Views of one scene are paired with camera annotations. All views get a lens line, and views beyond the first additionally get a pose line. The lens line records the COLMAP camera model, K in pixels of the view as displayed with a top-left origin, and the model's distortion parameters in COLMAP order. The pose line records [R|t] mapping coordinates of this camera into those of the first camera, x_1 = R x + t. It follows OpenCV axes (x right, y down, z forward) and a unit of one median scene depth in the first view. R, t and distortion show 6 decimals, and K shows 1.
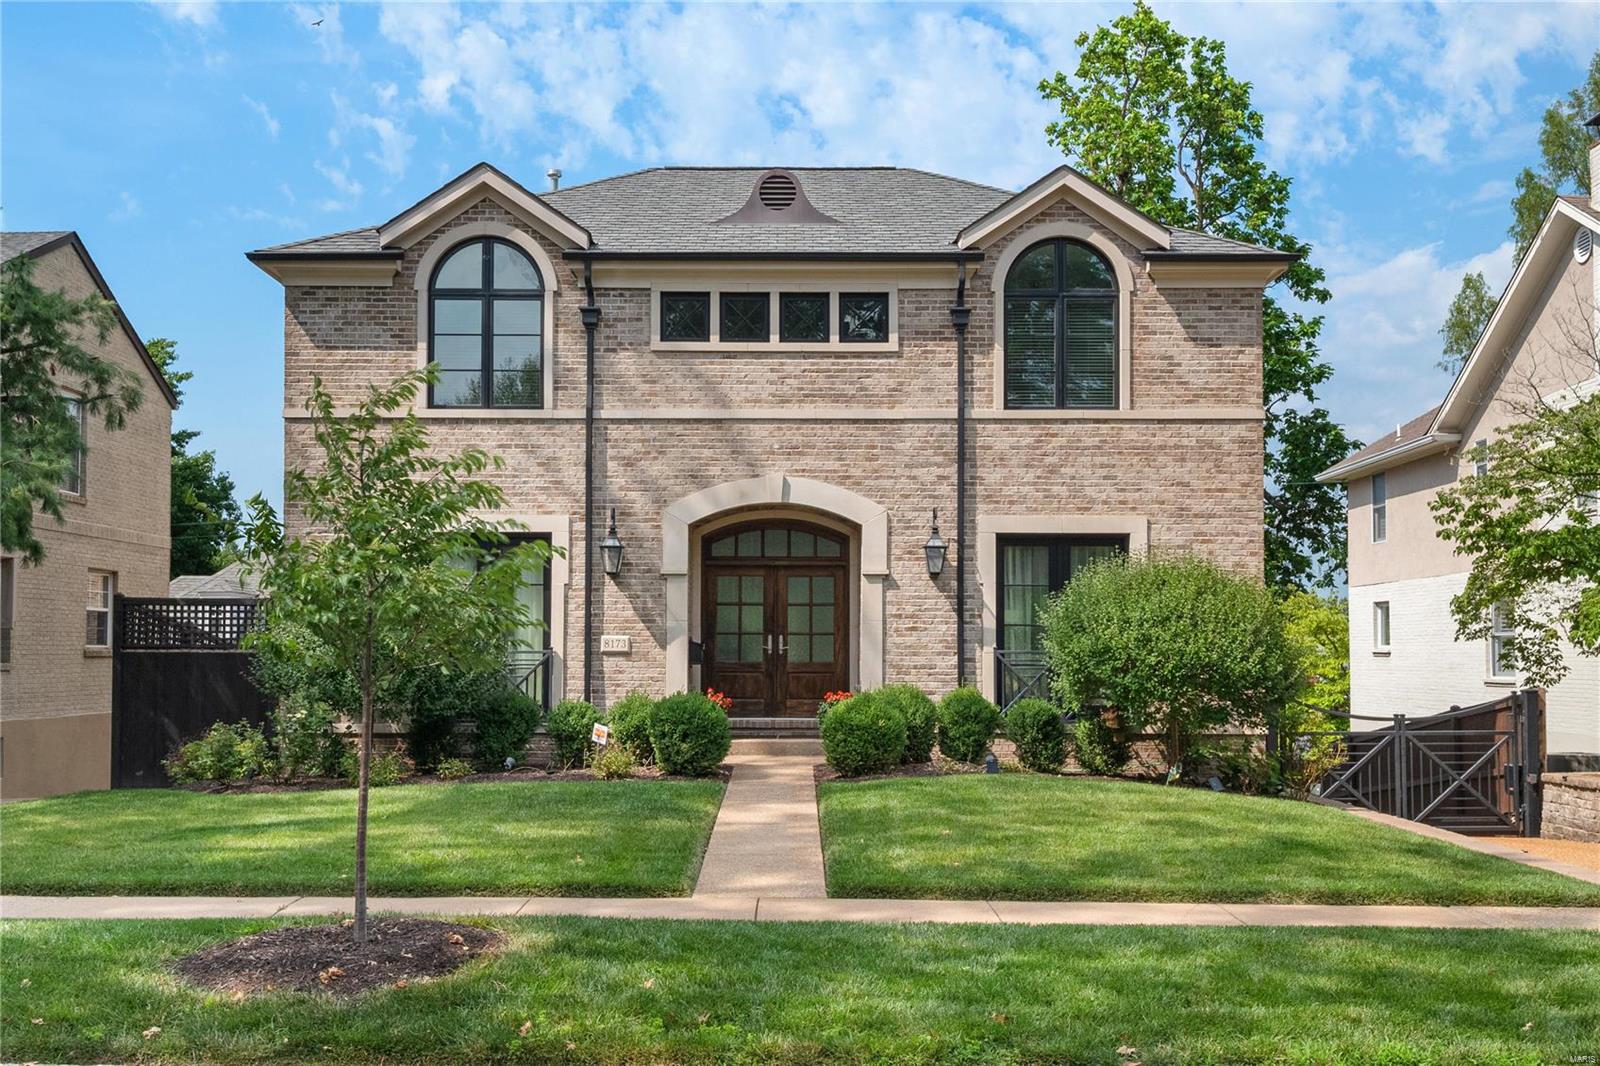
lens RADIAL K [[1583.4, 0, 803.7], [0, 1583.4, 535.3], [0, 0, 1]] dist [0.062432, 0.000000]
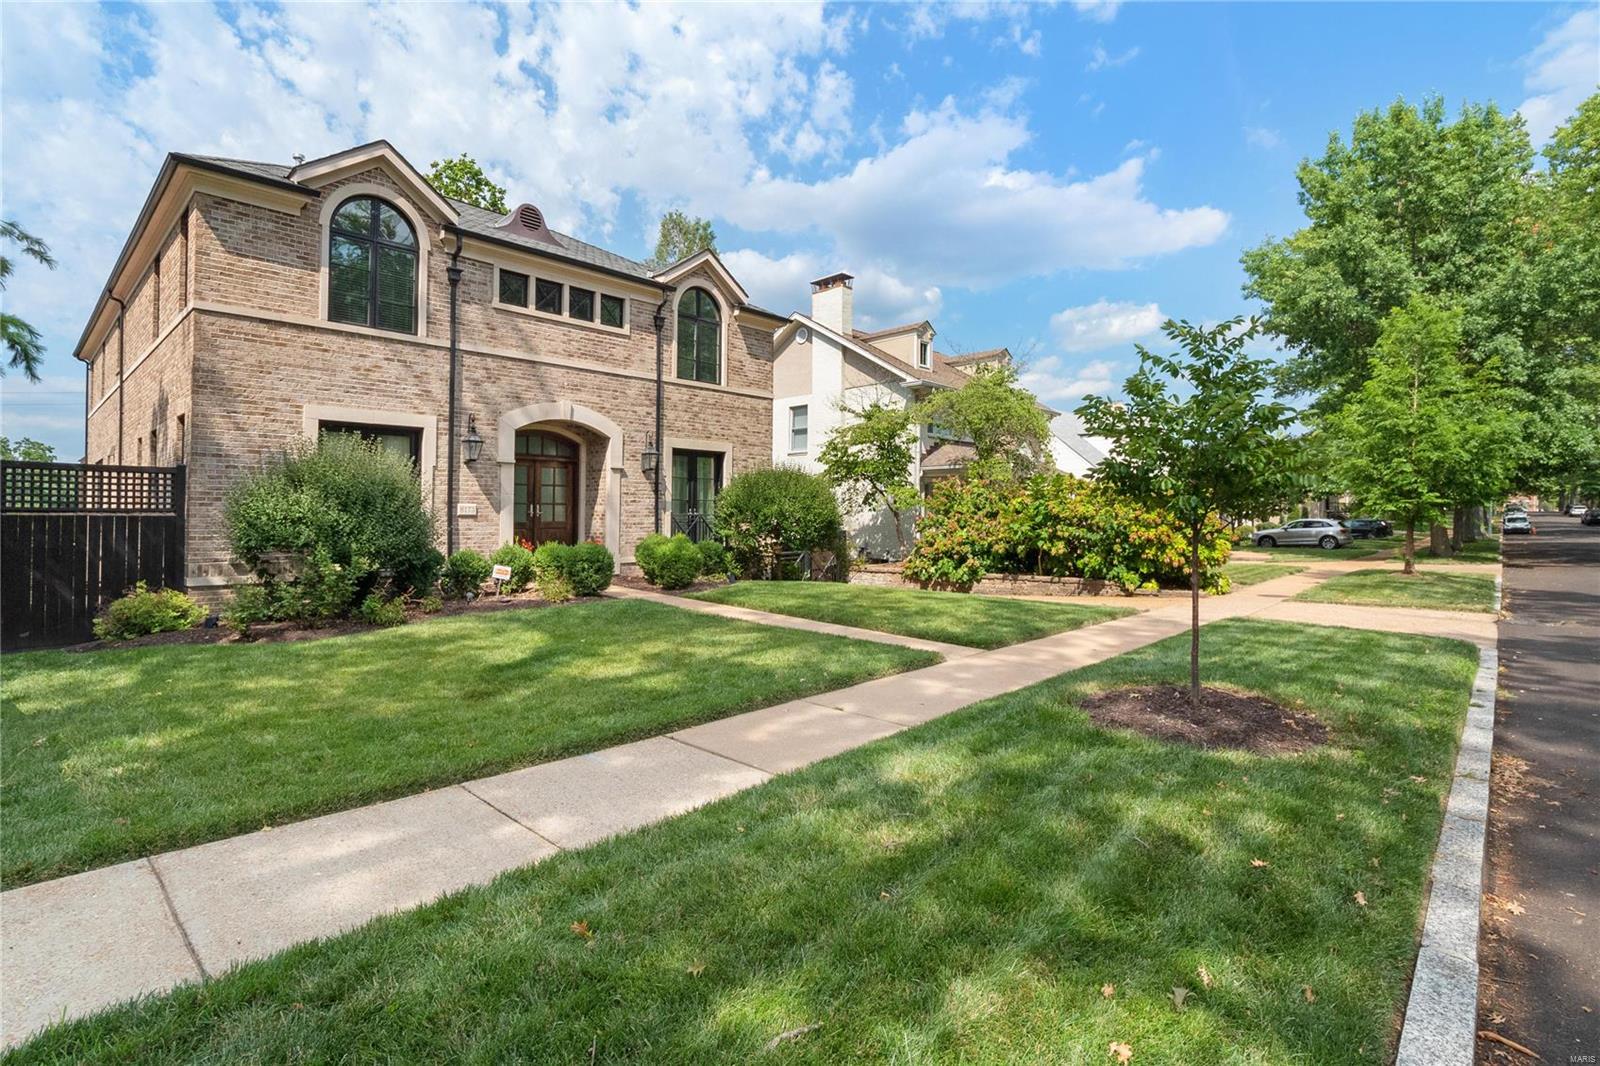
lens RADIAL K [[772.0, 0, 795.1], [0, 772.0, 490.0], [0, 0, 1]] dist [-0.018192, 0.000728]
pose [[0.695065, 0.020795, 0.718646, -0.403334], [-0.051860, 0.998428, 0.021267, 0.020485], [-0.717074, -0.052051, 0.695051, 0.304111]]
